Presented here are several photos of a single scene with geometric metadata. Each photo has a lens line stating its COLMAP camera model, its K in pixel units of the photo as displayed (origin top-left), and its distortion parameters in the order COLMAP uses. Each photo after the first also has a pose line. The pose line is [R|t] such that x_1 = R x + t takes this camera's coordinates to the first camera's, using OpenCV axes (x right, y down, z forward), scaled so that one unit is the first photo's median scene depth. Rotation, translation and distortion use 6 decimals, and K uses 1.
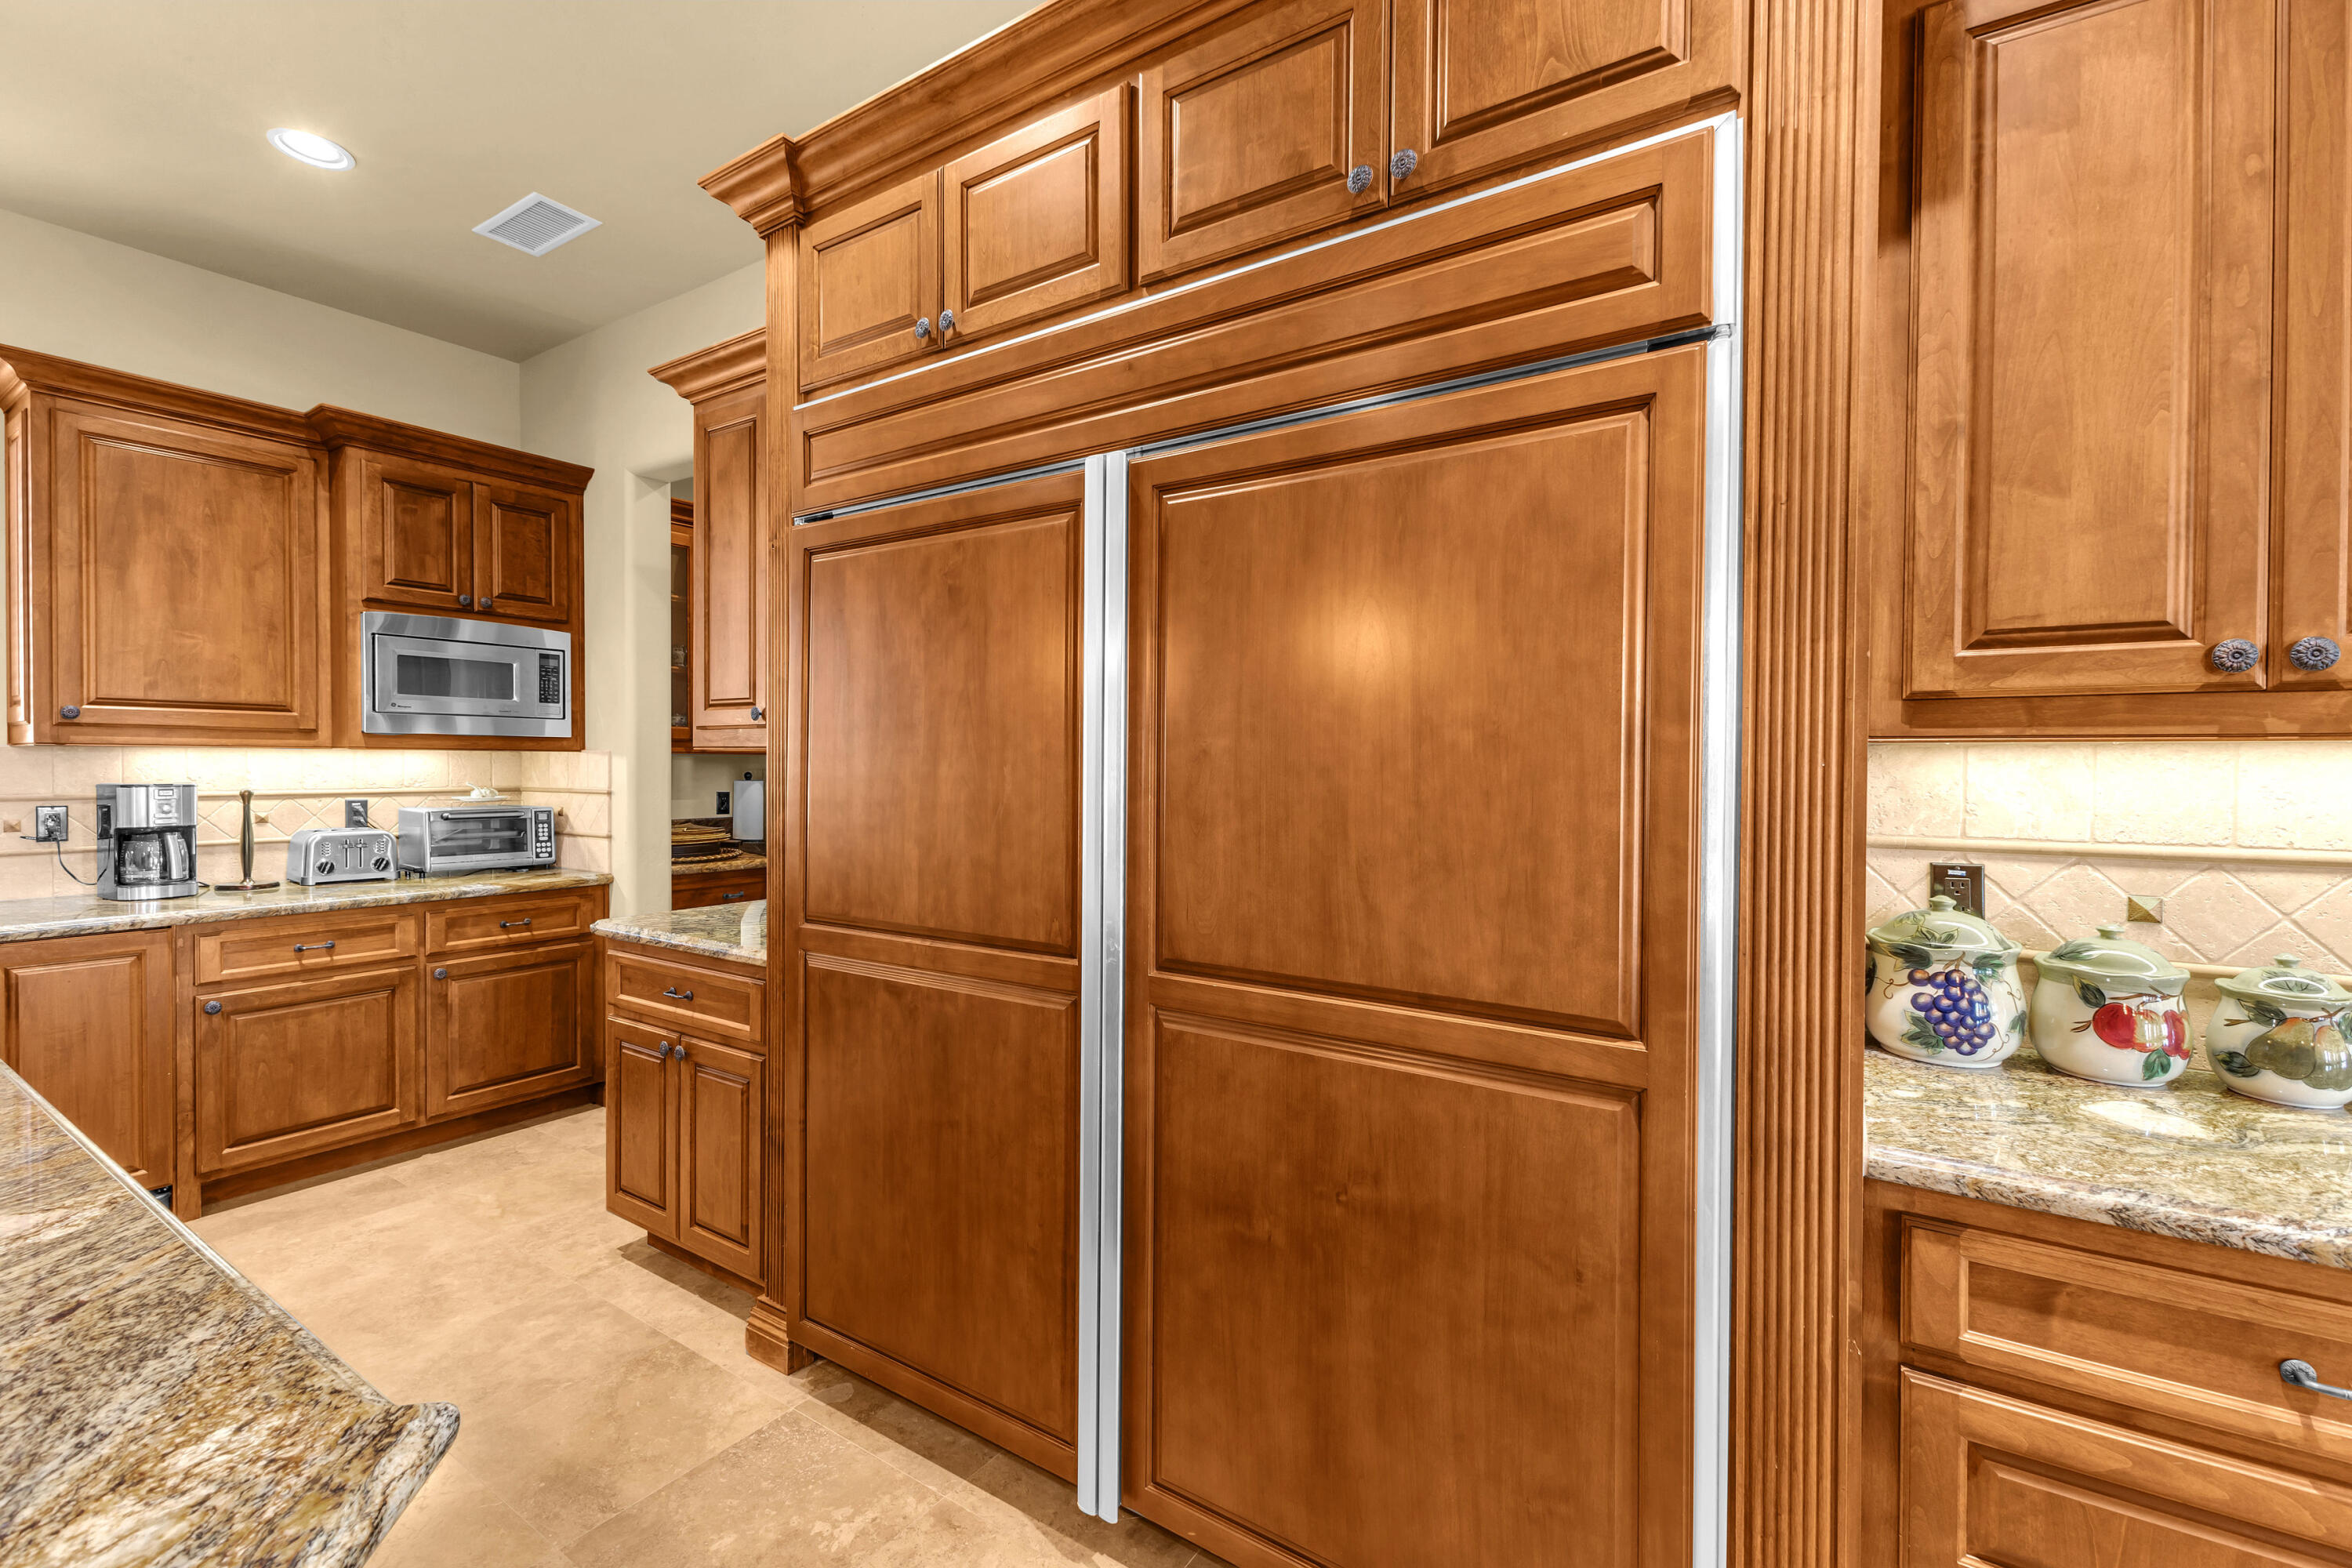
lens RADIAL K [[1011.6, 0, 1177.7], [0, 1011.6, 776.3], [0, 0, 1]] dist [0.016759, -0.007328]
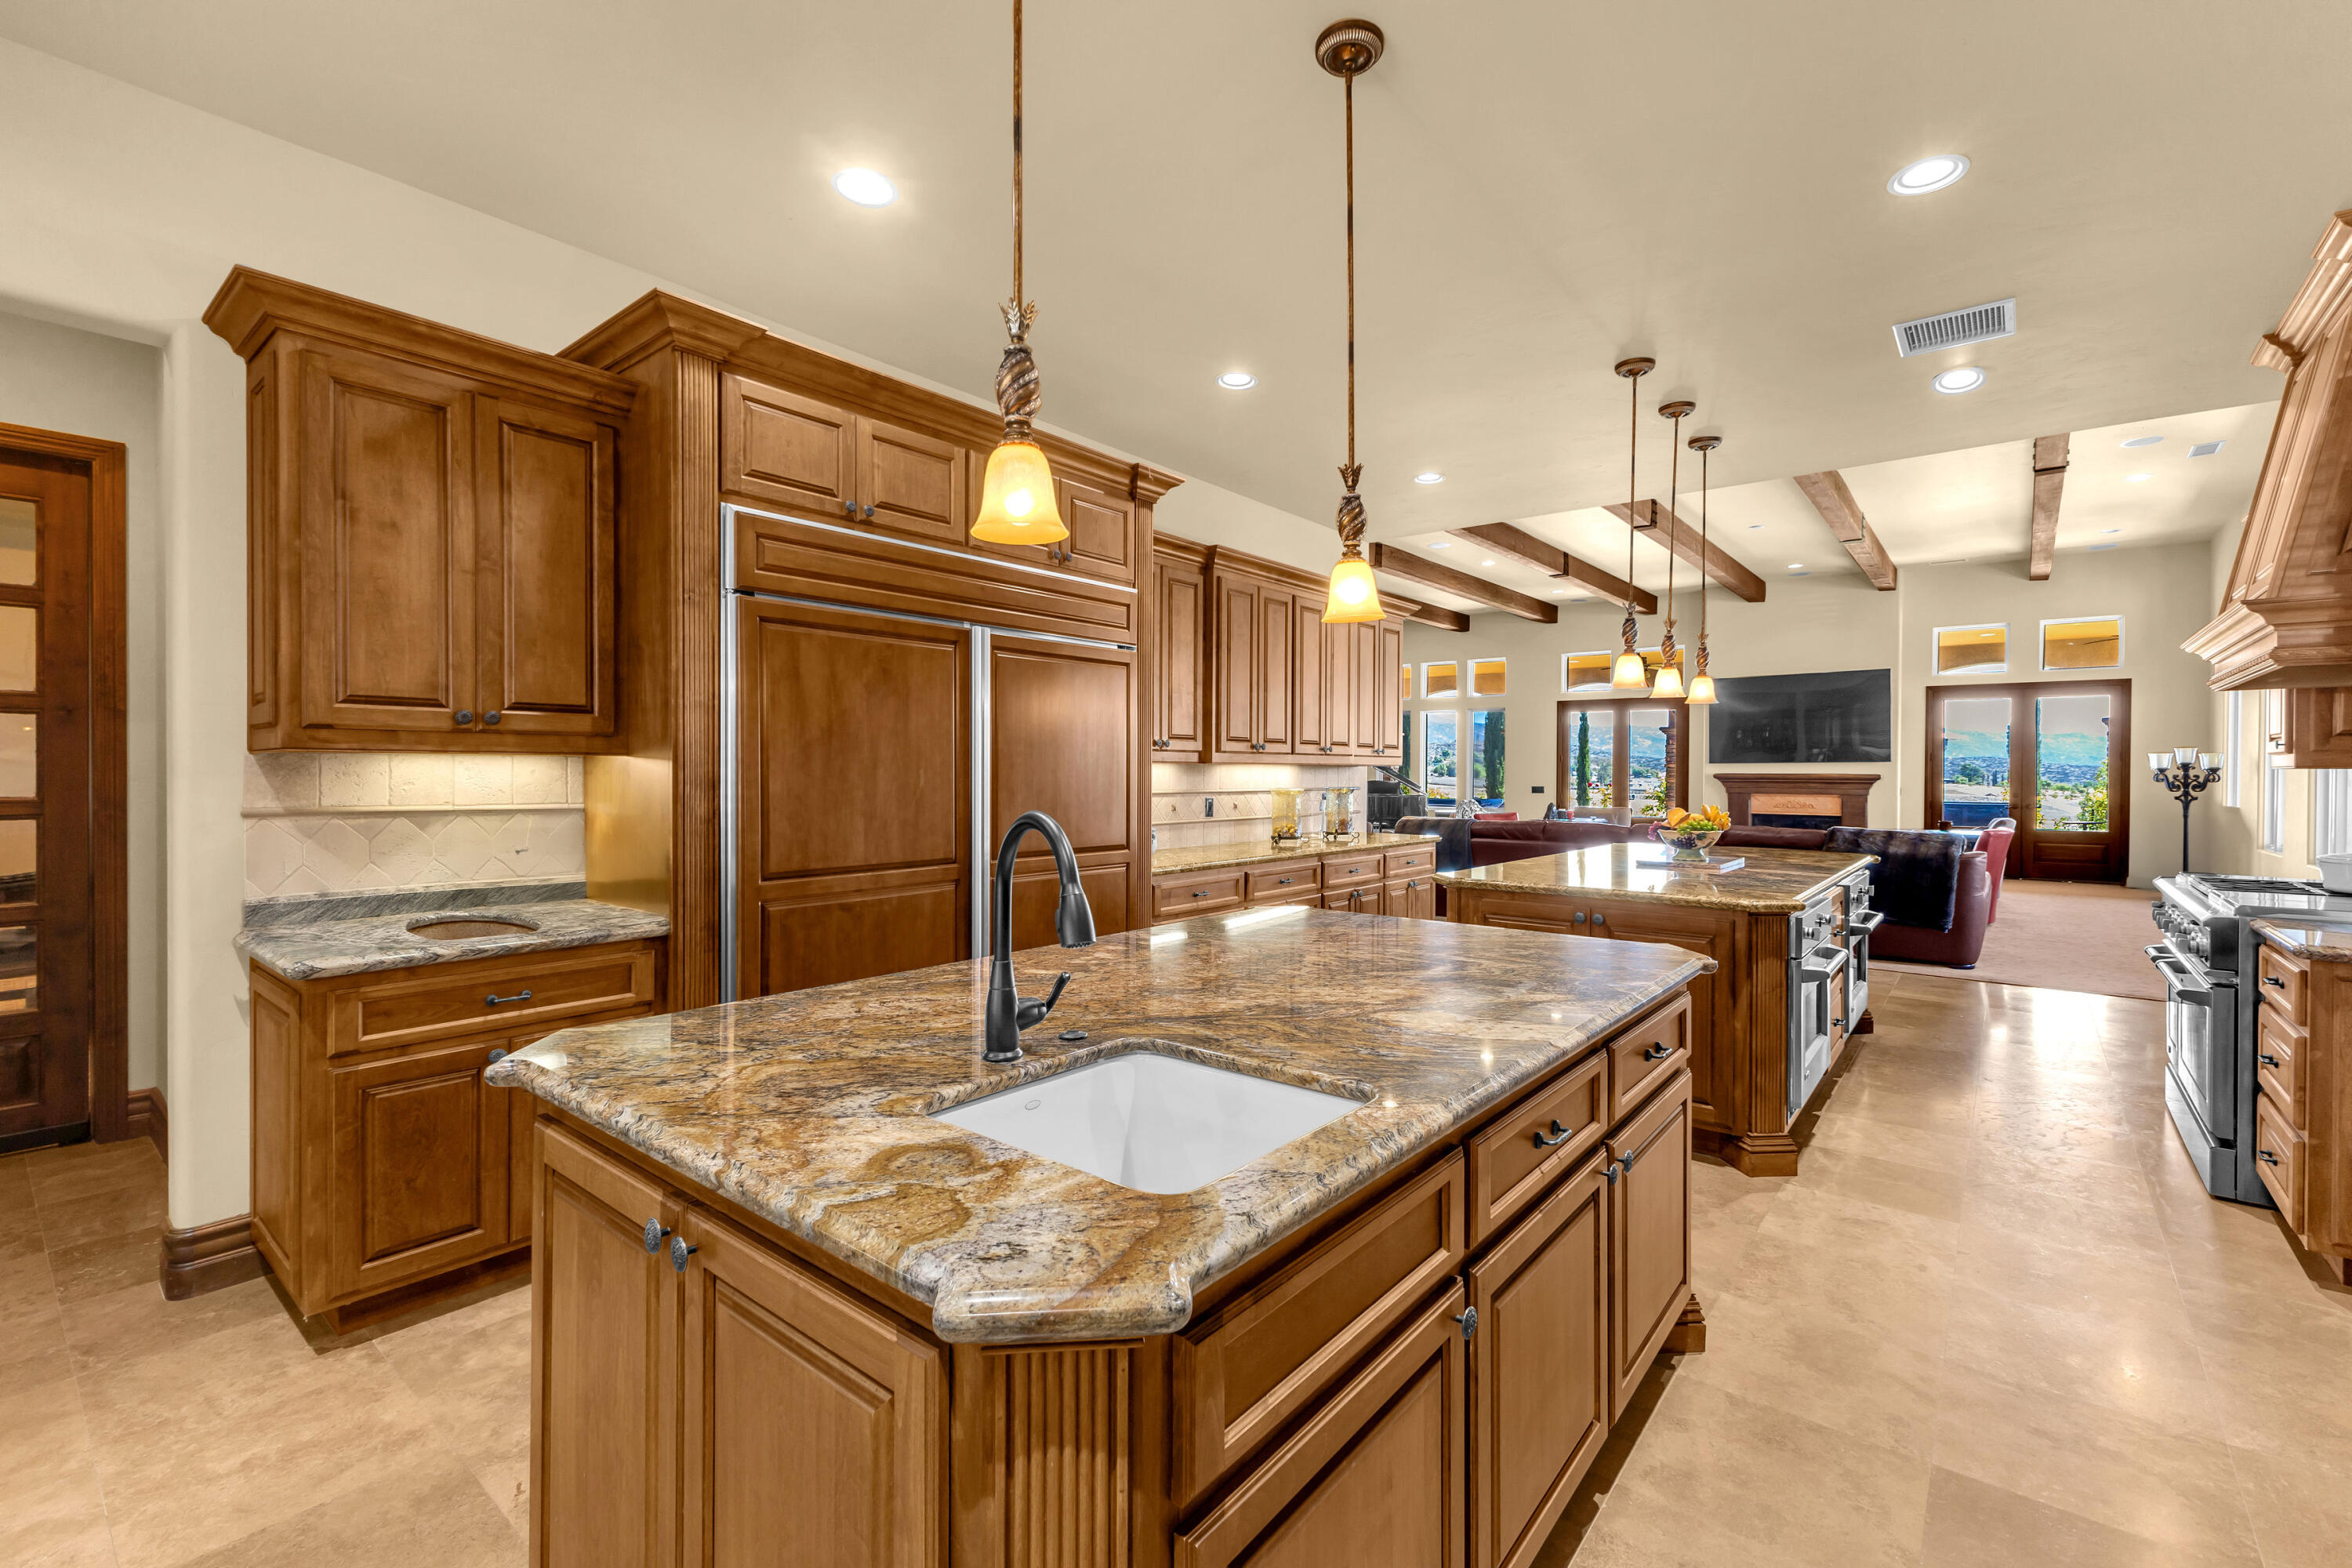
lens RADIAL K [[1011.6, 0, 1177.7], [0, 1011.6, 776.3], [0, 0, 1]] dist [0.016759, -0.007328]
pose [[0.096040, -0.007513, 0.995349, -1.221304], [0.012777, 0.999898, 0.006314, -0.002378], [-0.995295, 0.012111, 0.096126, 0.205577]]
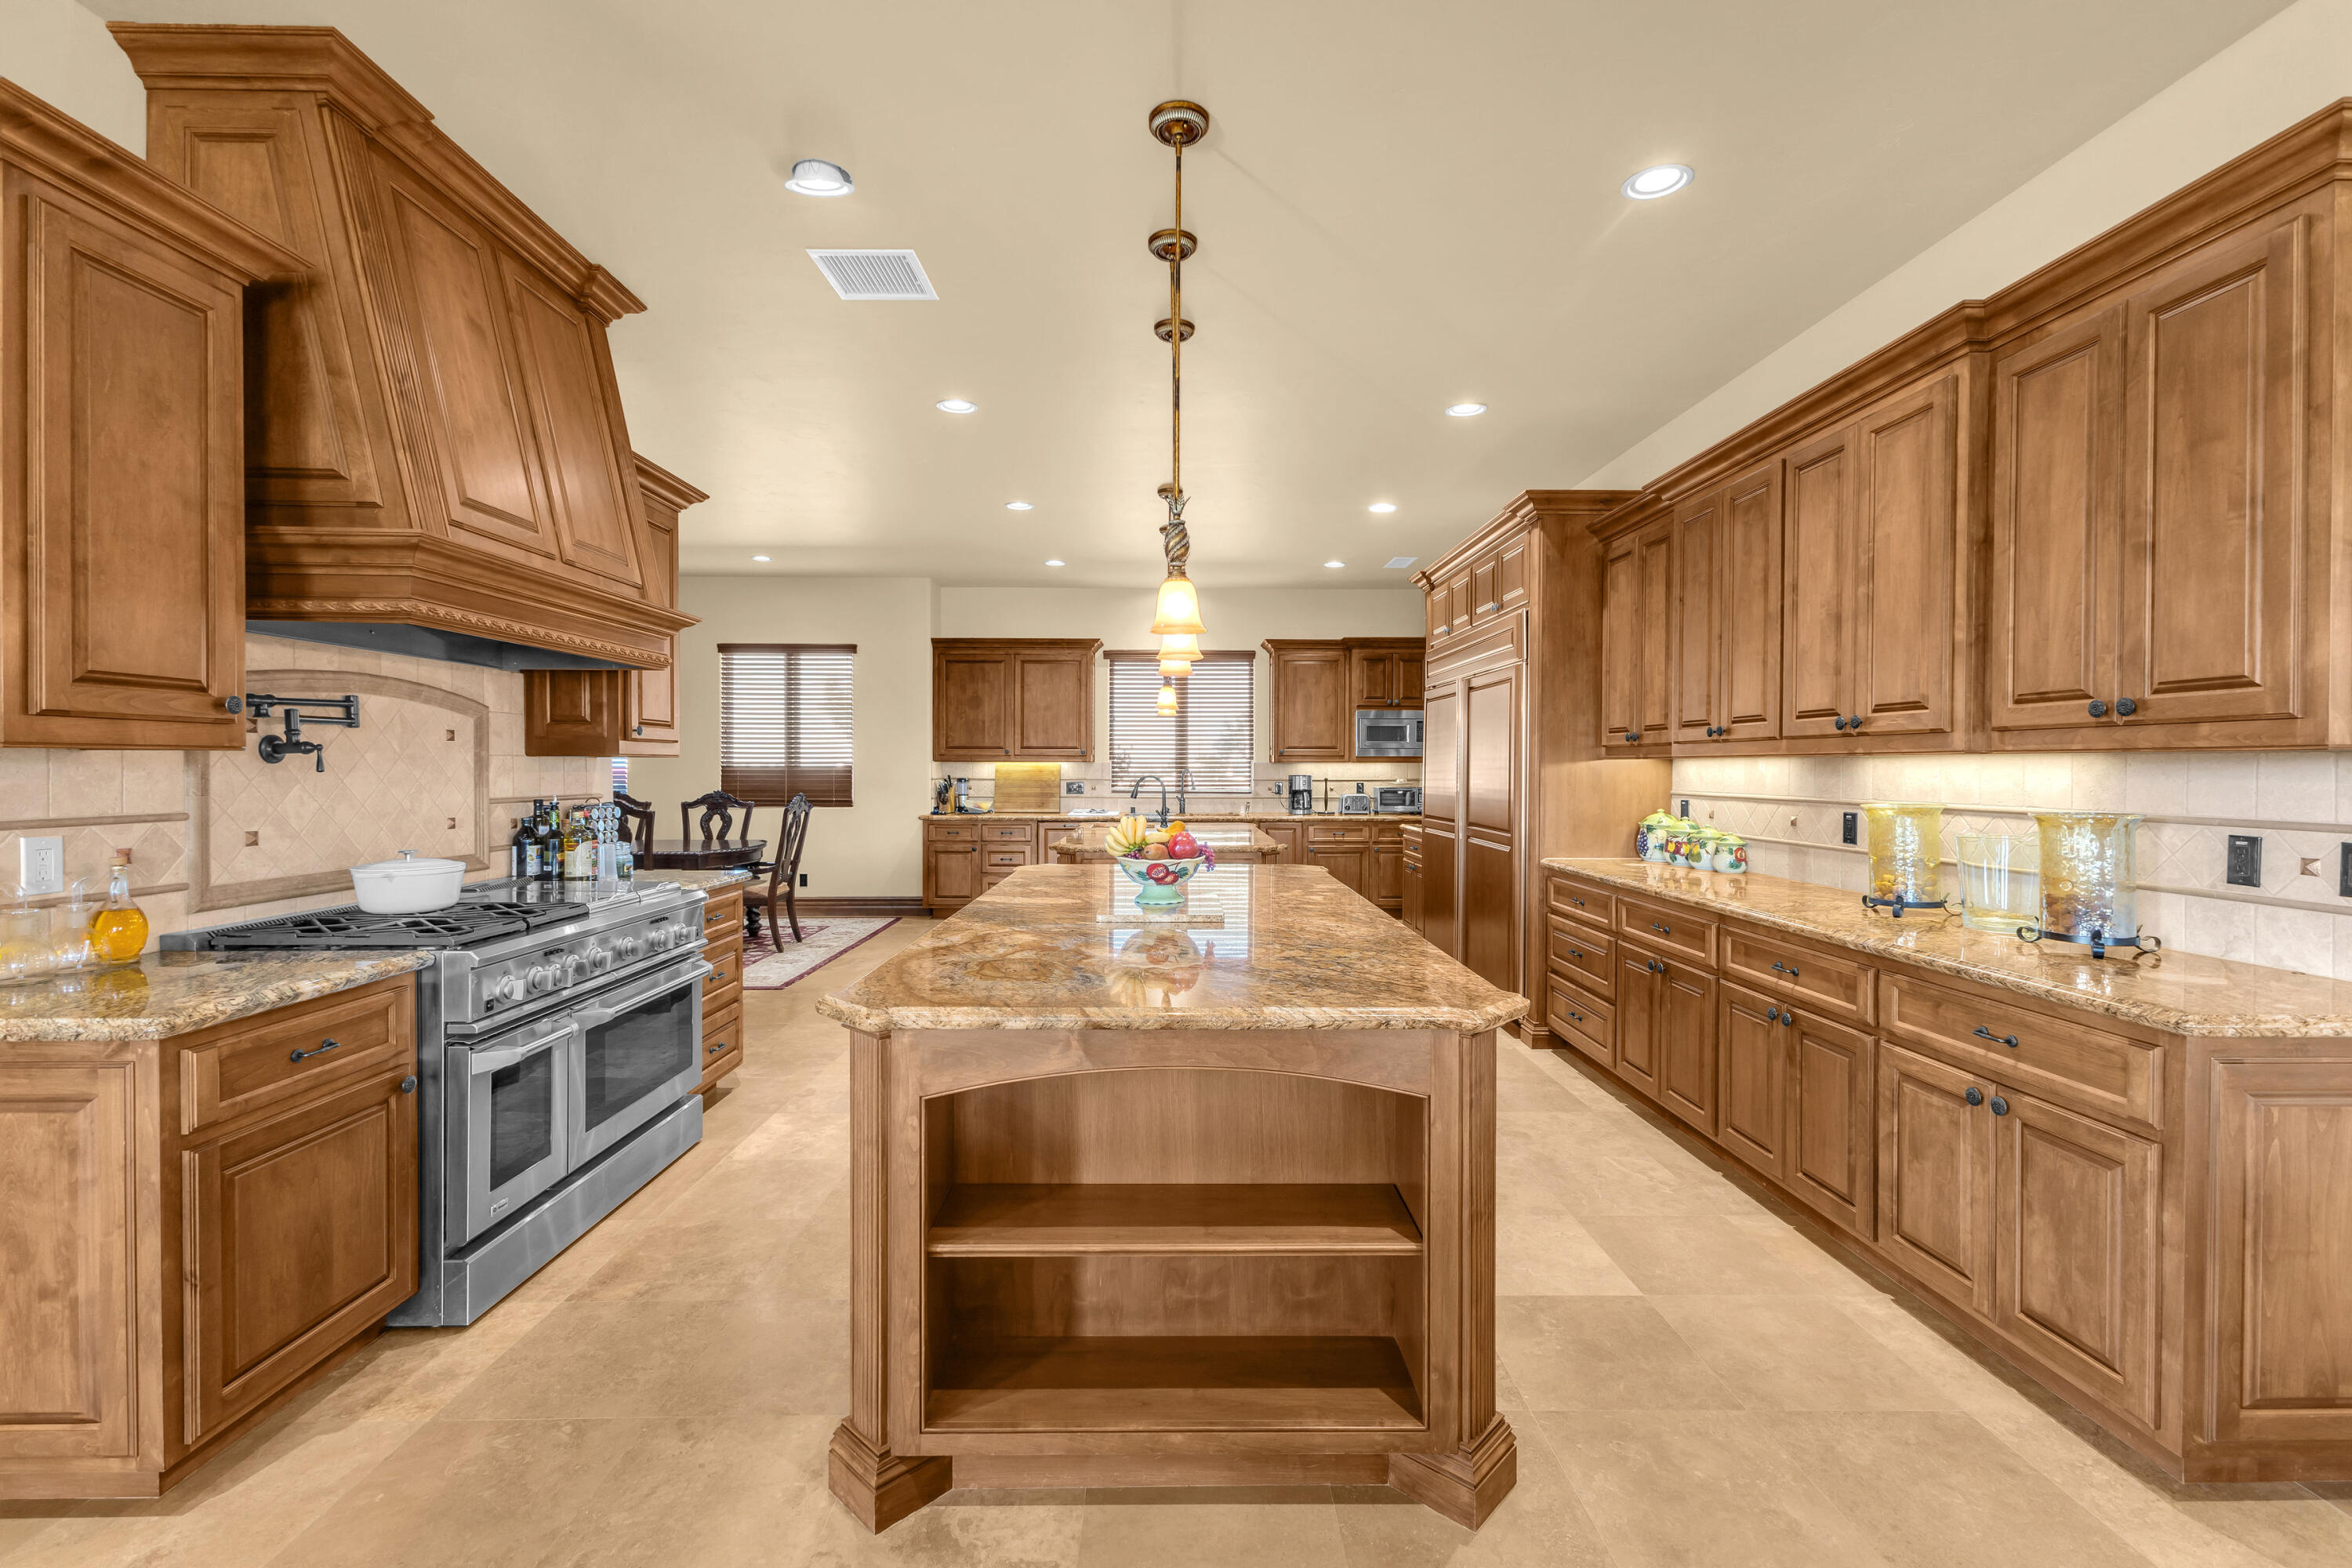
lens RADIAL K [[1011.6, 0, 1177.7], [0, 1011.6, 776.3], [0, 0, 1]] dist [0.016759, -0.007328]
pose [[0.563963, 0.003652, -0.825792, 1.261790], [-0.008480, 0.999963, -0.001369, 0.018408], [0.825757, 0.007775, 0.563973, -0.982647]]
